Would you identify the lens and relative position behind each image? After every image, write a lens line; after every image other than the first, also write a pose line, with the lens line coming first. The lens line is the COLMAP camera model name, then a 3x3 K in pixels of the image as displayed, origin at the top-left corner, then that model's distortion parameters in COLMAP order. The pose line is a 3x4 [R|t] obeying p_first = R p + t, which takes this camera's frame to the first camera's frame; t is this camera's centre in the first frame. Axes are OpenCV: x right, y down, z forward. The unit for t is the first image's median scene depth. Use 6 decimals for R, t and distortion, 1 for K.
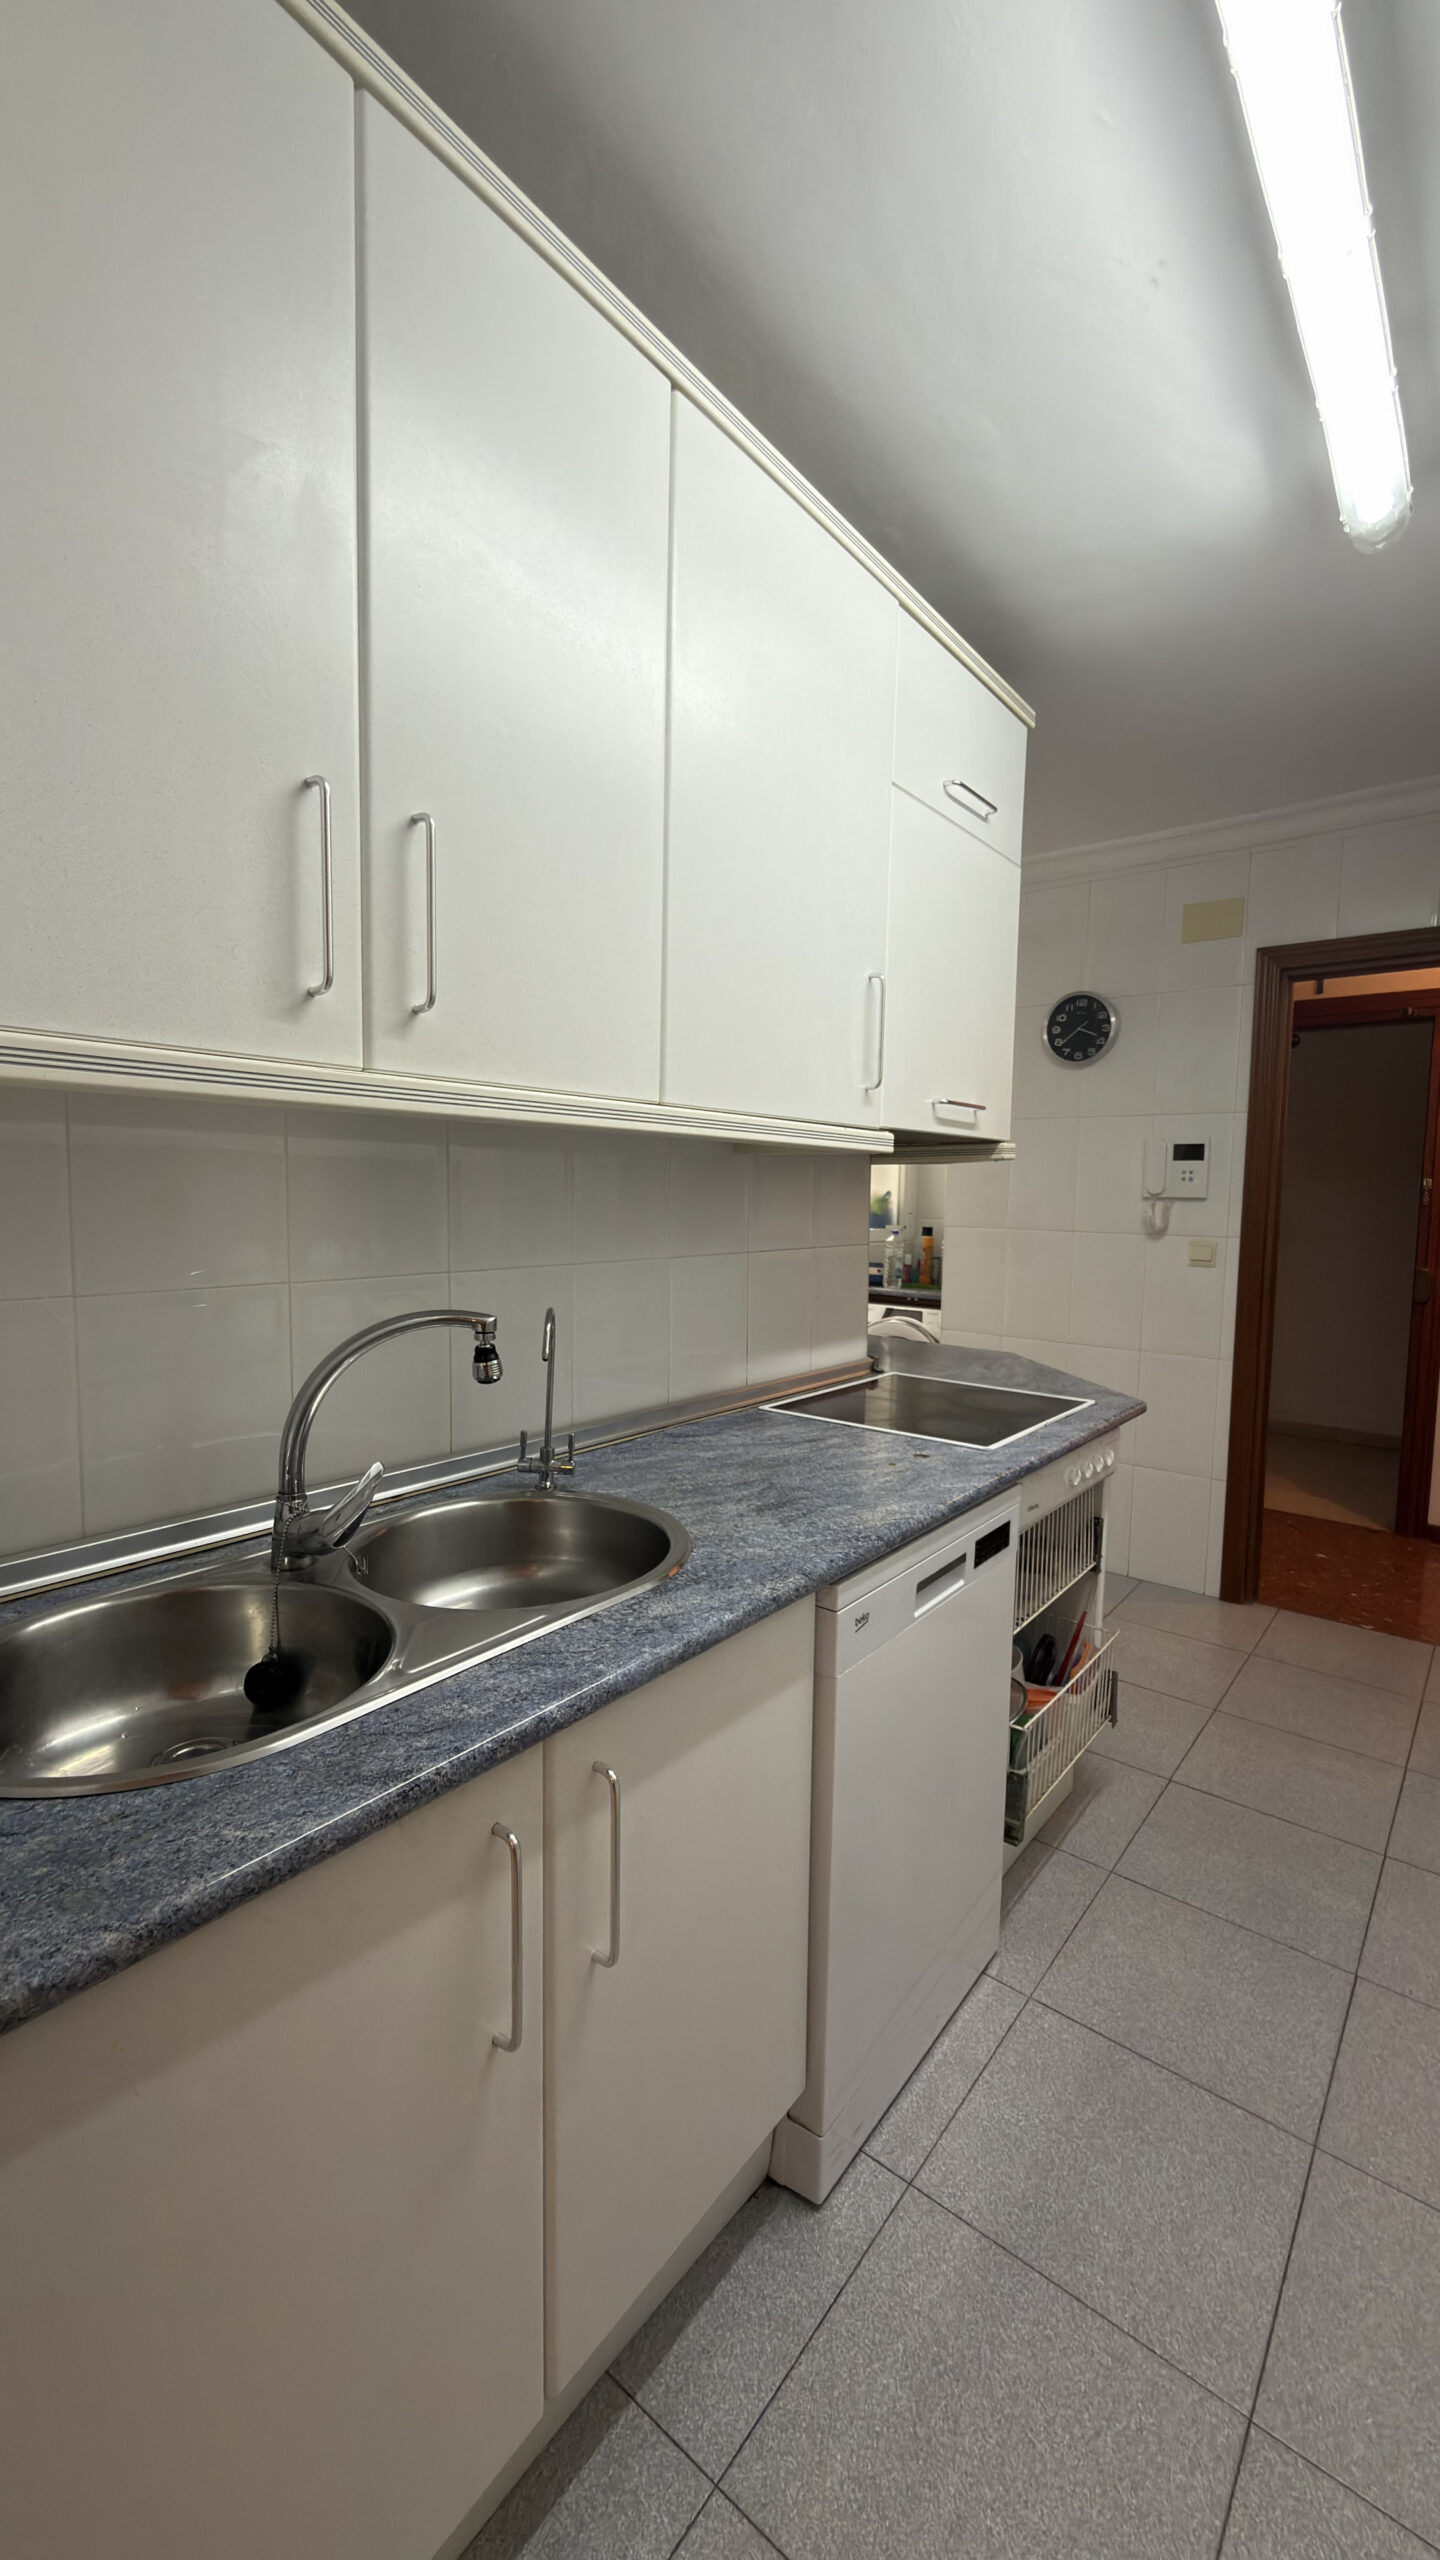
lens RADIAL K [[1032.5, 0, 718.3], [0, 1032.5, 1279.1], [0, 0, 1]] dist [0.003459, -0.000172]
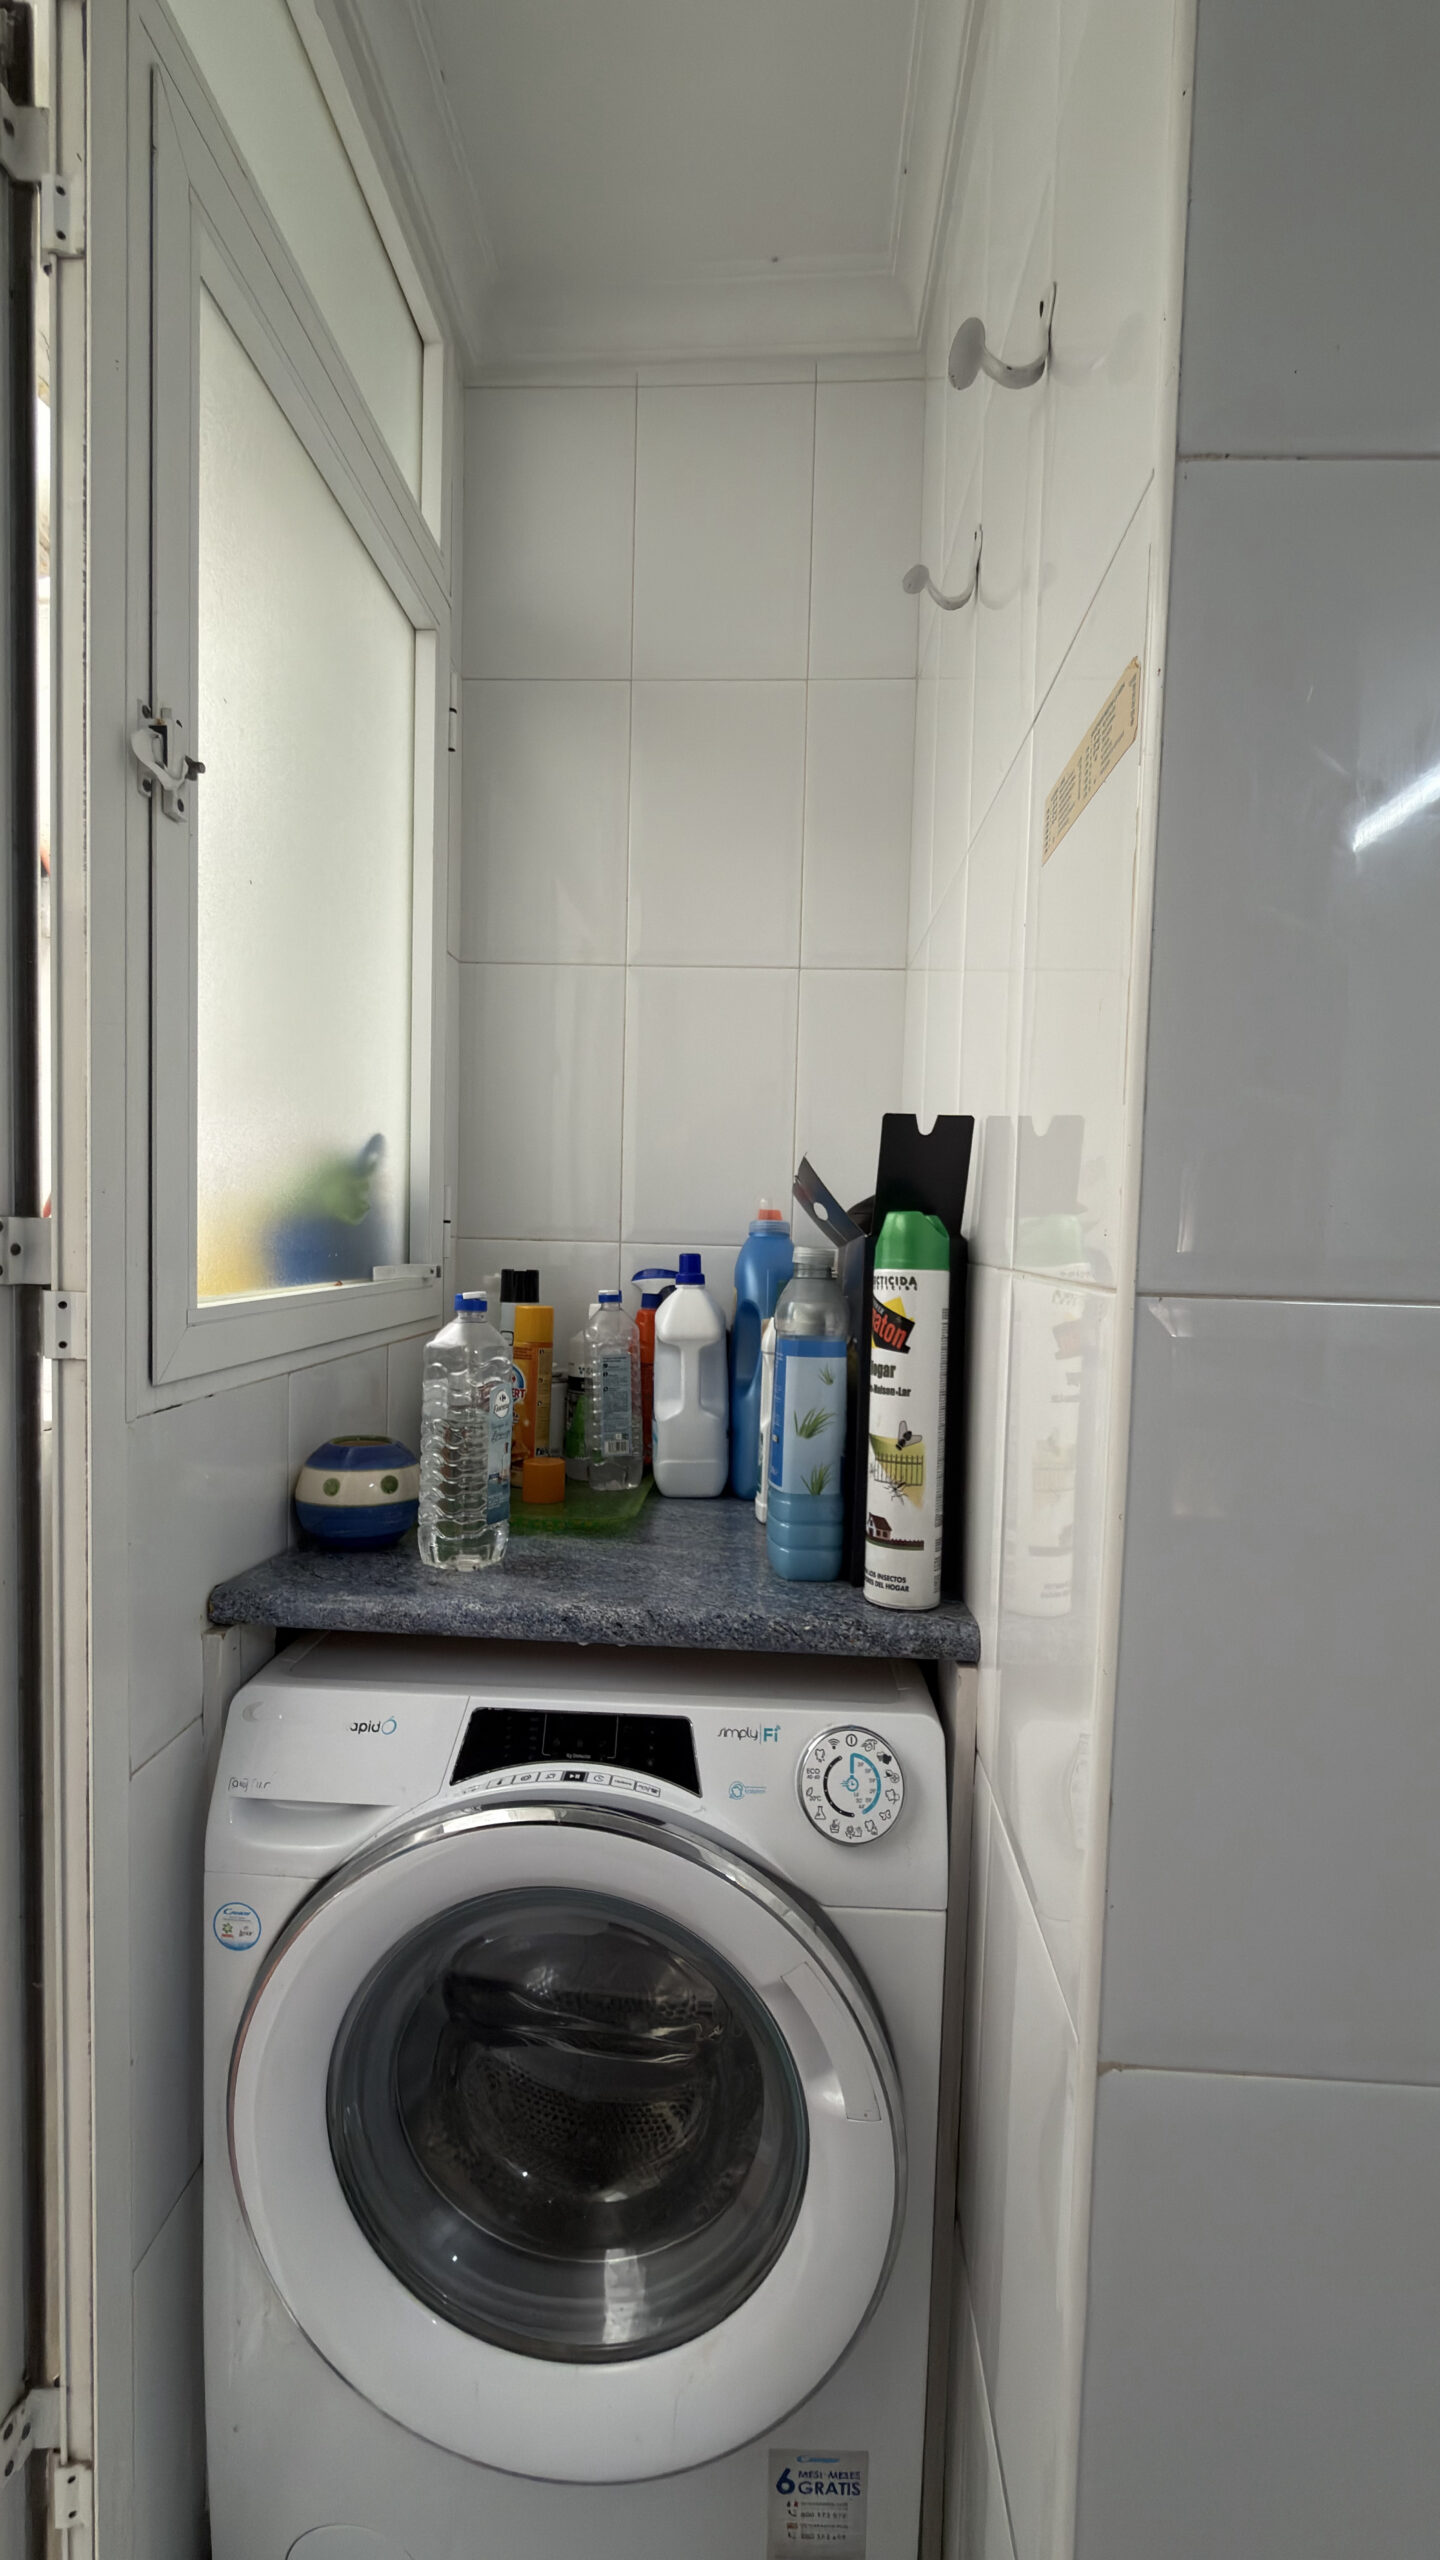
lens RADIAL K [[1032.5, 0, 721.0], [0, 1032.5, 1282.0], [0, 0, 1]] dist [0.003459, -0.000172]
pose [[0.809400, -0.017346, 0.587001, 0.085892], [0.026263, 0.999633, -0.006674, -0.046899], [-0.586670, 0.020818, 0.809559, 0.790046]]
